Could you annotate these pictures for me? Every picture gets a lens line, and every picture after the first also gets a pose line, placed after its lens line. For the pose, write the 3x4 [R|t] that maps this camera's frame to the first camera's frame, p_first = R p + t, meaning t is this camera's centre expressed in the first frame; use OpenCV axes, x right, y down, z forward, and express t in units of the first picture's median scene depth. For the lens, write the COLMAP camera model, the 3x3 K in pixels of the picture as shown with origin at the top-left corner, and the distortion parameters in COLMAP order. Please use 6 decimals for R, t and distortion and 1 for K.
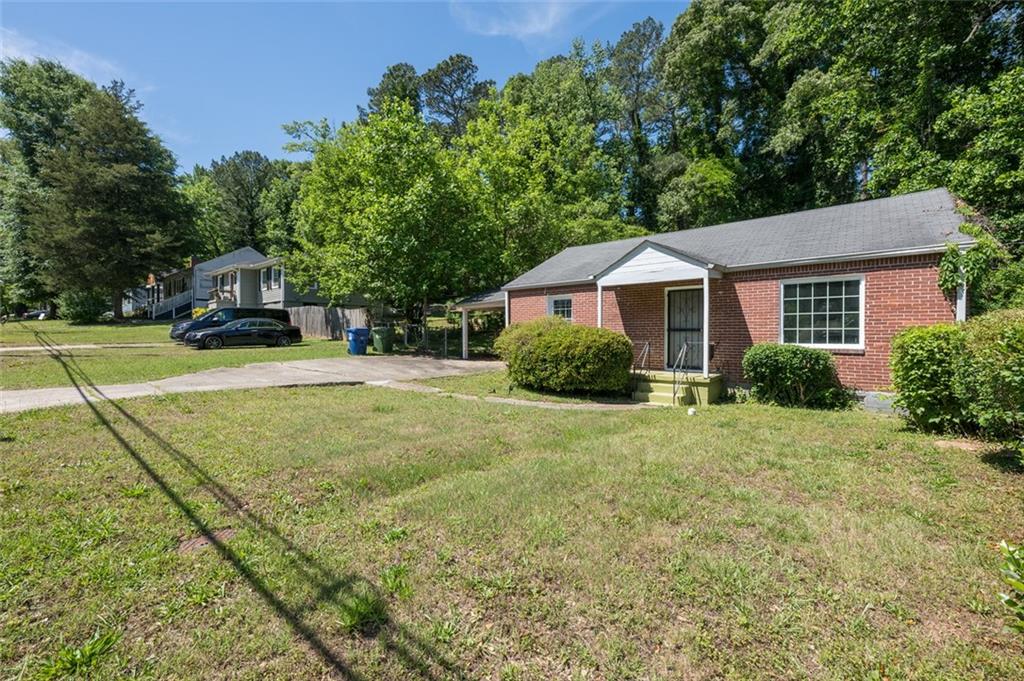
lens RADIAL K [[399.8, 0, 512.0], [0, 399.8, 340.5], [0, 0, 1]] dist [0.000248, 0.000161]
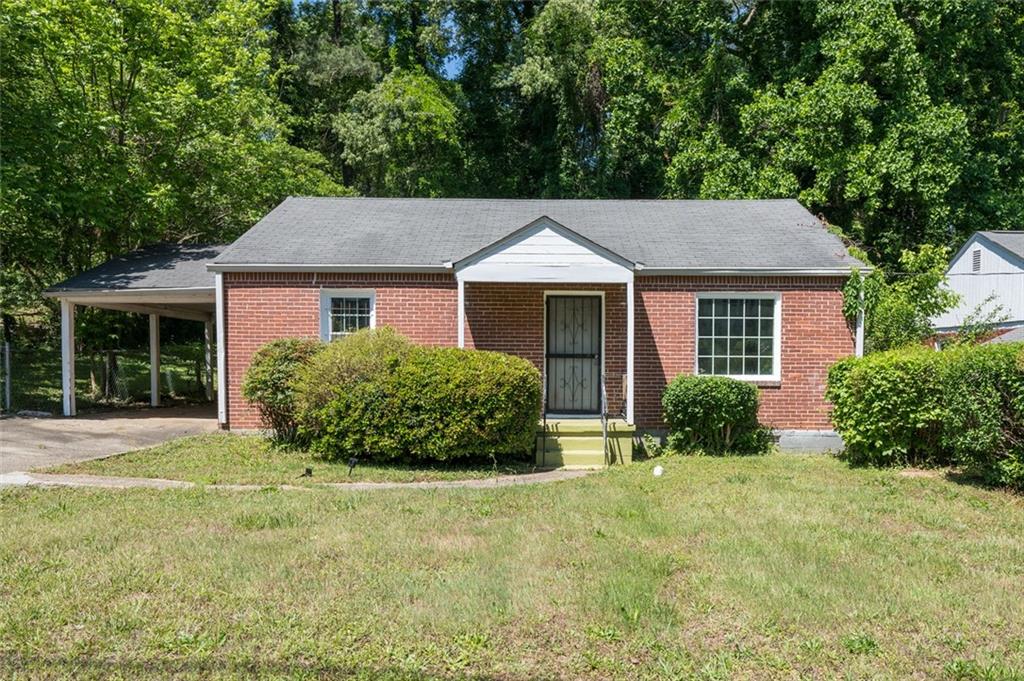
lens RADIAL K [[739.4, 0, 513.7], [0, 739.4, 383.8], [0, 0, 1]] dist [-0.003823, -0.001312]
pose [[0.779325, -0.015620, 0.626425, -0.474480], [0.005333, 0.999818, 0.018296, -0.003341], [-0.626597, -0.010917, 0.779267, 0.107378]]
